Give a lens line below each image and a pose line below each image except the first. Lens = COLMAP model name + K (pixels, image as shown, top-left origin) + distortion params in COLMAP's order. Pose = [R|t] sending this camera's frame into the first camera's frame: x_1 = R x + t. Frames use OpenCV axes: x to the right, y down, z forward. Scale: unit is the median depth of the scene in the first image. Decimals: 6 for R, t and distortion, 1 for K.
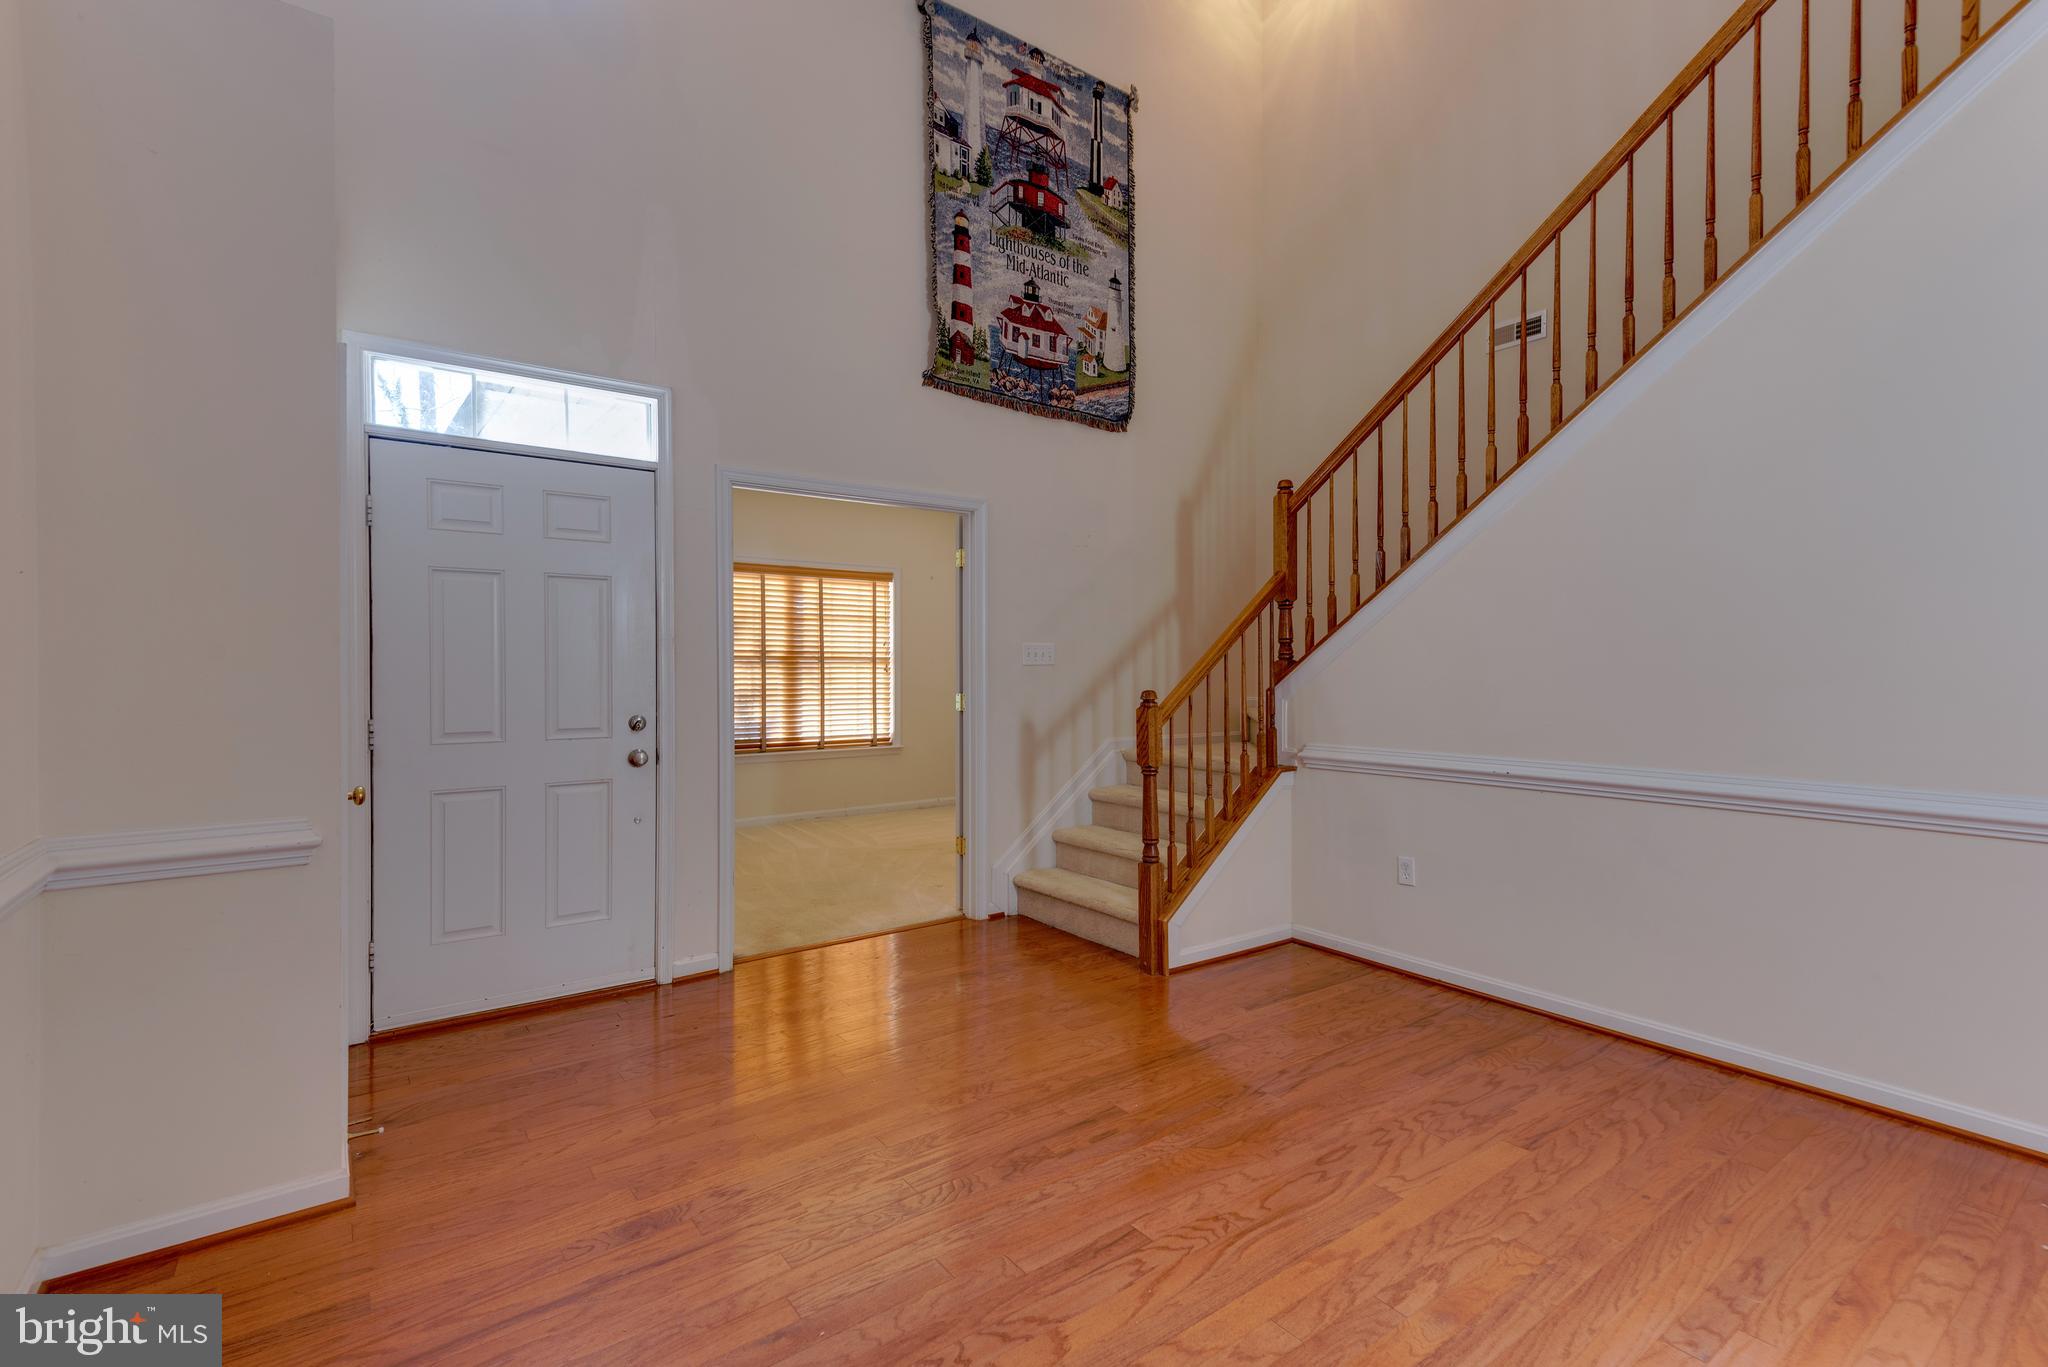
lens RADIAL K [[921.5, 0, 1043.0], [0, 921.5, 686.5], [0, 0, 1]] dist [0.027299, -0.006571]
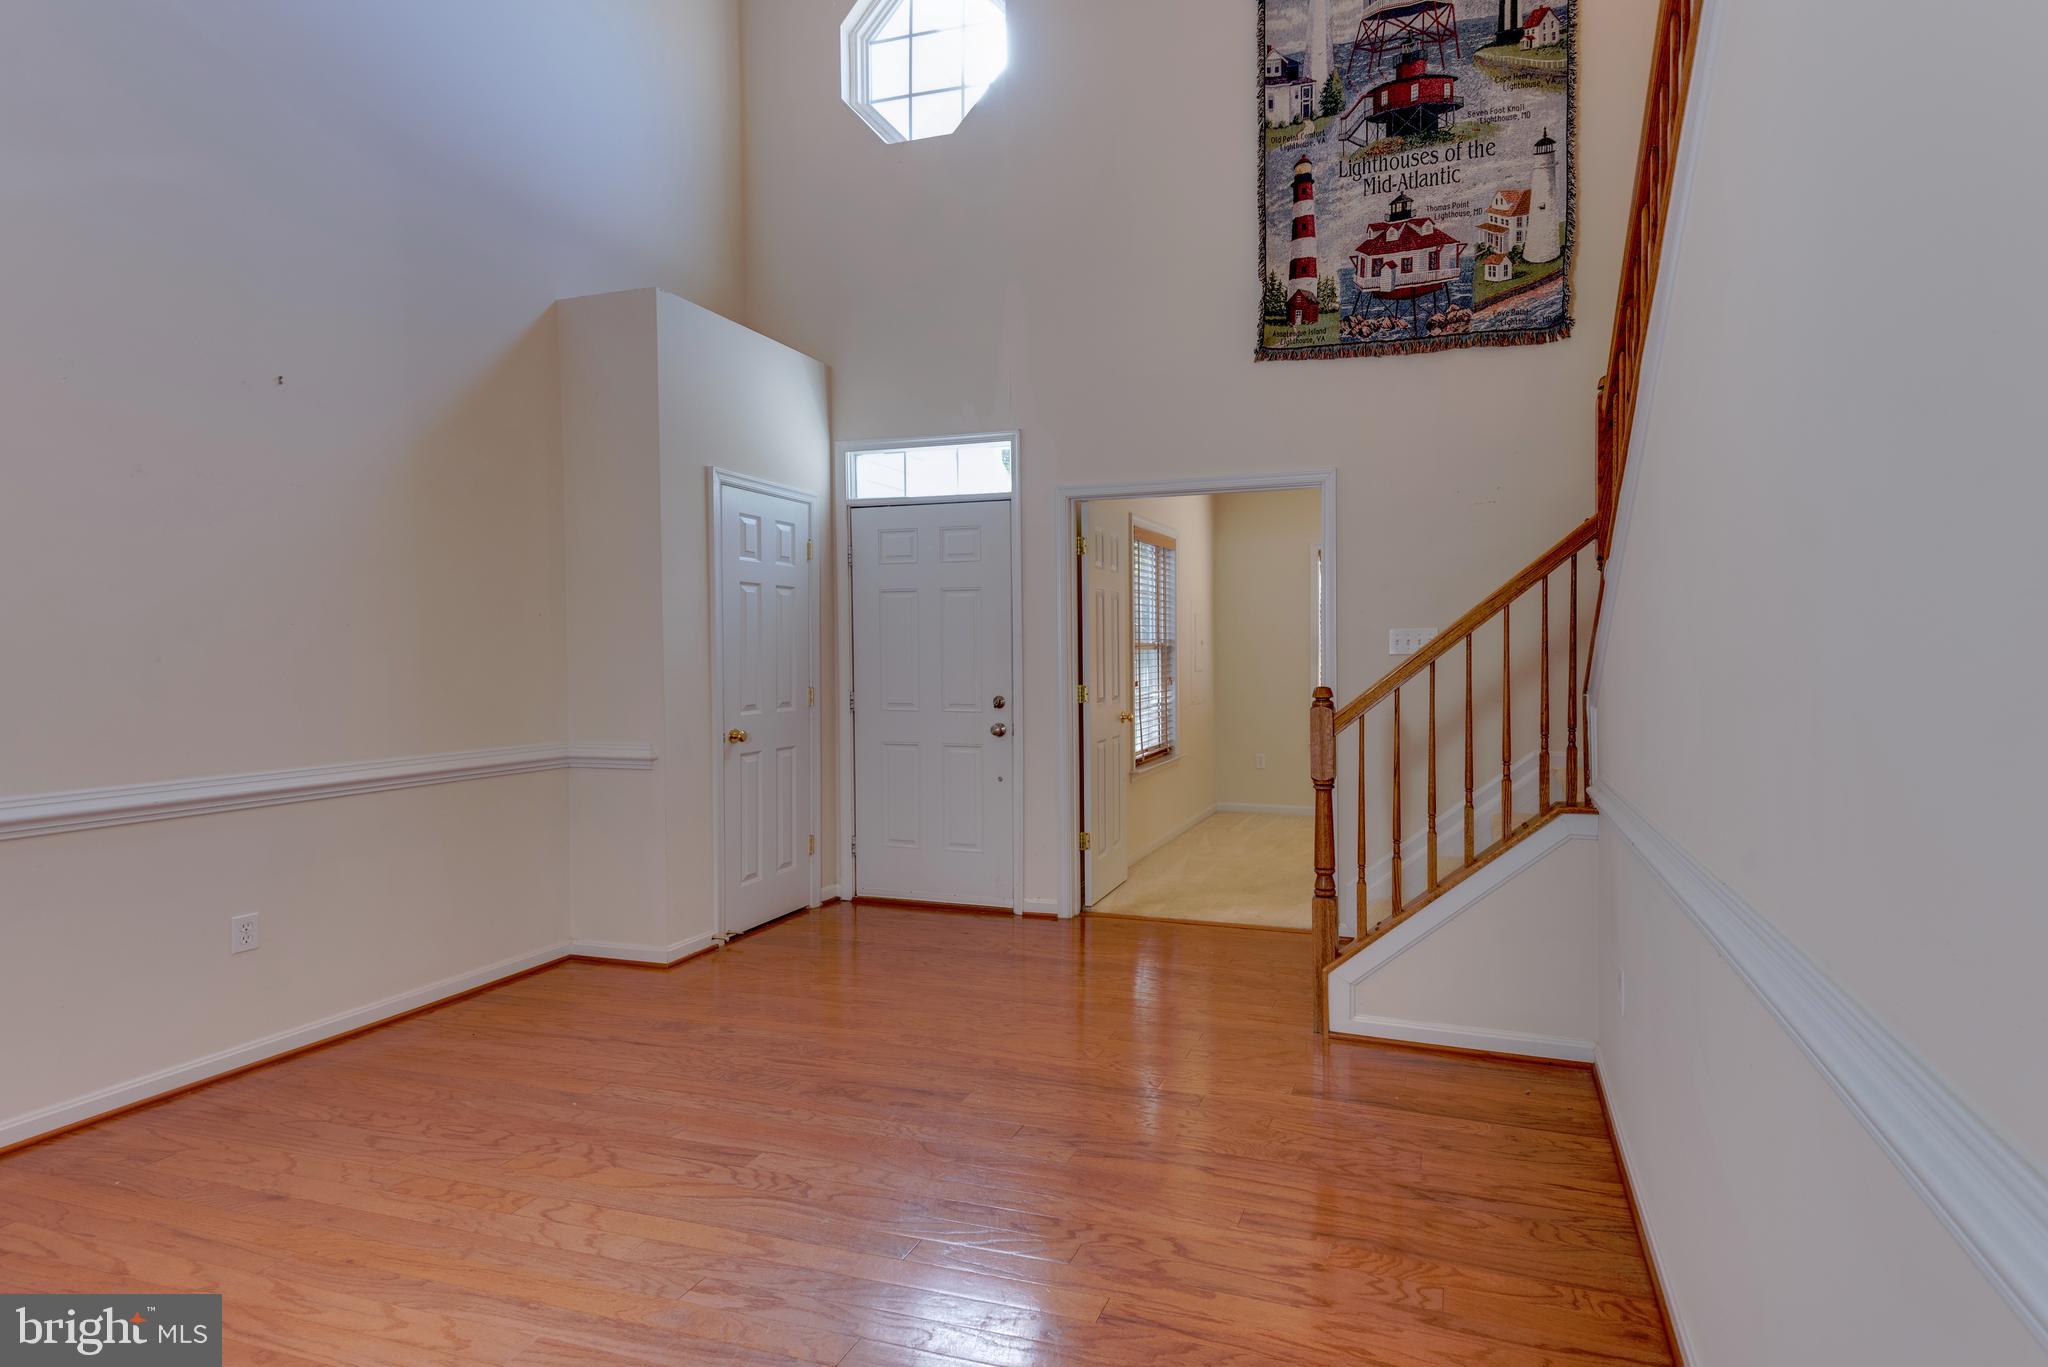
lens RADIAL K [[921.5, 0, 1030.3], [0, 921.5, 674.6], [0, 0, 1]] dist [0.027299, -0.006571]
pose [[0.606784, 0.015540, -0.794715, 0.474643], [-0.010920, 0.999877, 0.011215, -0.009750], [0.794792, 0.001874, 0.606879, 0.226059]]
